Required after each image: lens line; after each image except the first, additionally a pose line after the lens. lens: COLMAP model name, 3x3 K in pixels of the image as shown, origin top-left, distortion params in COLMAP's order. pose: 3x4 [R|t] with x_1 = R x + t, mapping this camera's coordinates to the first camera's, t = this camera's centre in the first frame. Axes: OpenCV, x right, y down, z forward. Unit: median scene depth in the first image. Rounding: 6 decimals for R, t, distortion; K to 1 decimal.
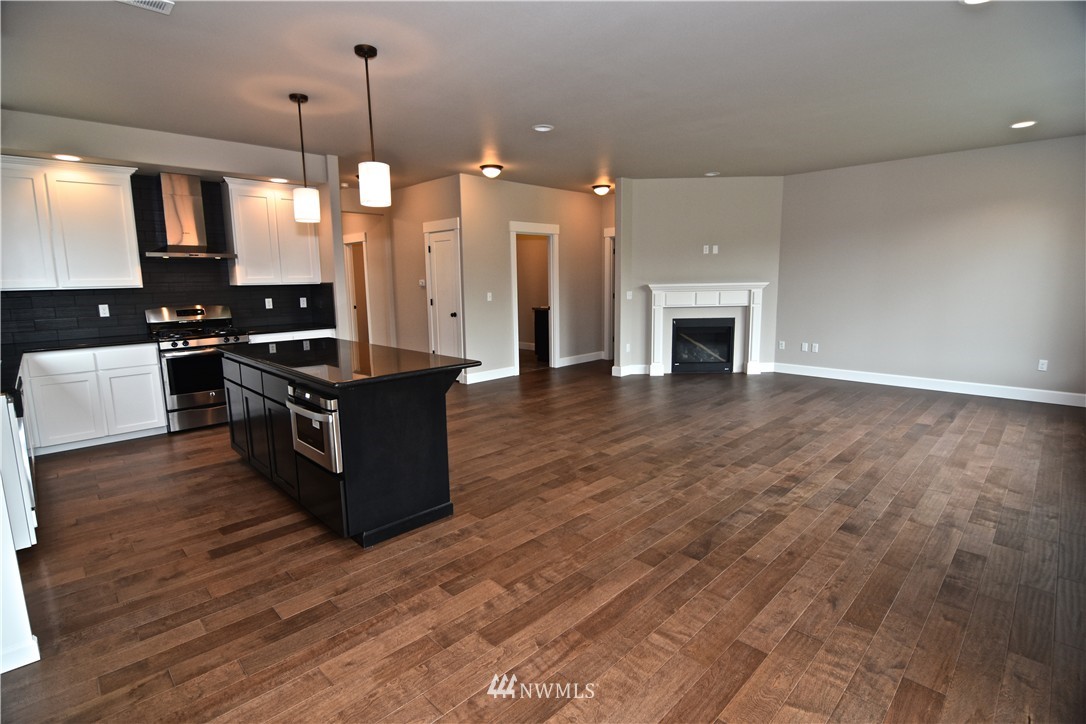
lens RADIAL K [[521.1, 0, 538.9], [0, 521.1, 355.3], [0, 0, 1]] dist [-0.004065, -0.010610]
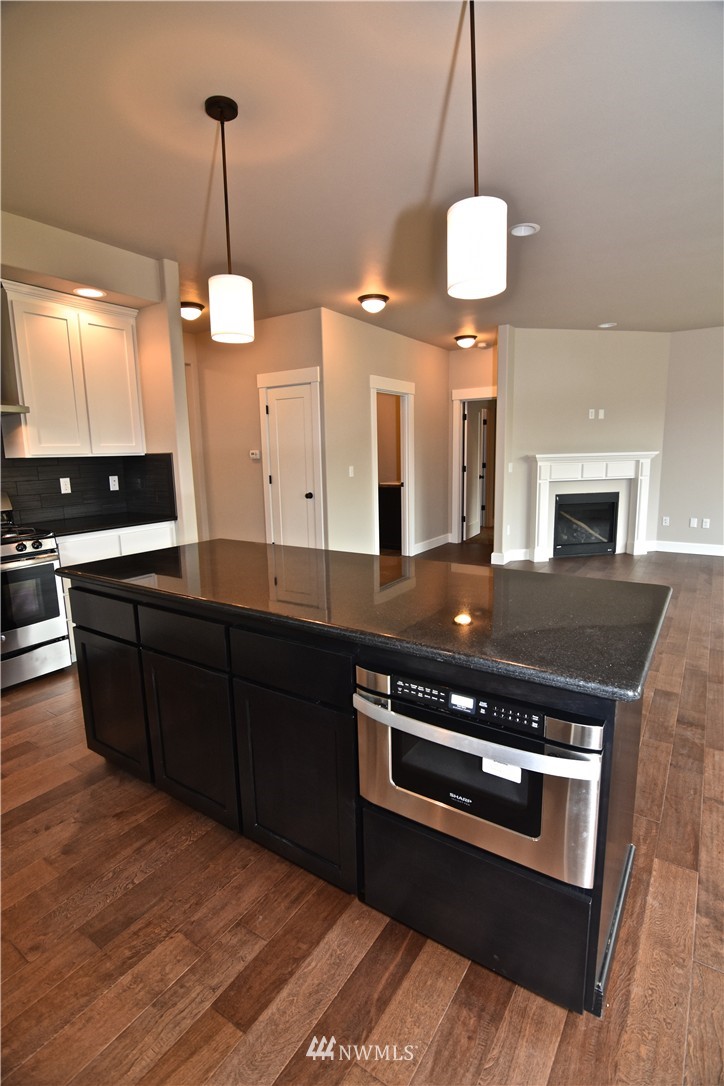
lens RADIAL K [[521.1, 0, 369.6], [0, 521.1, 540.3], [0, 0, 1]] dist [-0.004065, -0.010610]
pose [[0.977692, -0.039472, 0.206299, -0.229742], [0.035315, 0.999093, 0.023795, -0.026543], [-0.207052, -0.015979, 0.978200, 0.226128]]
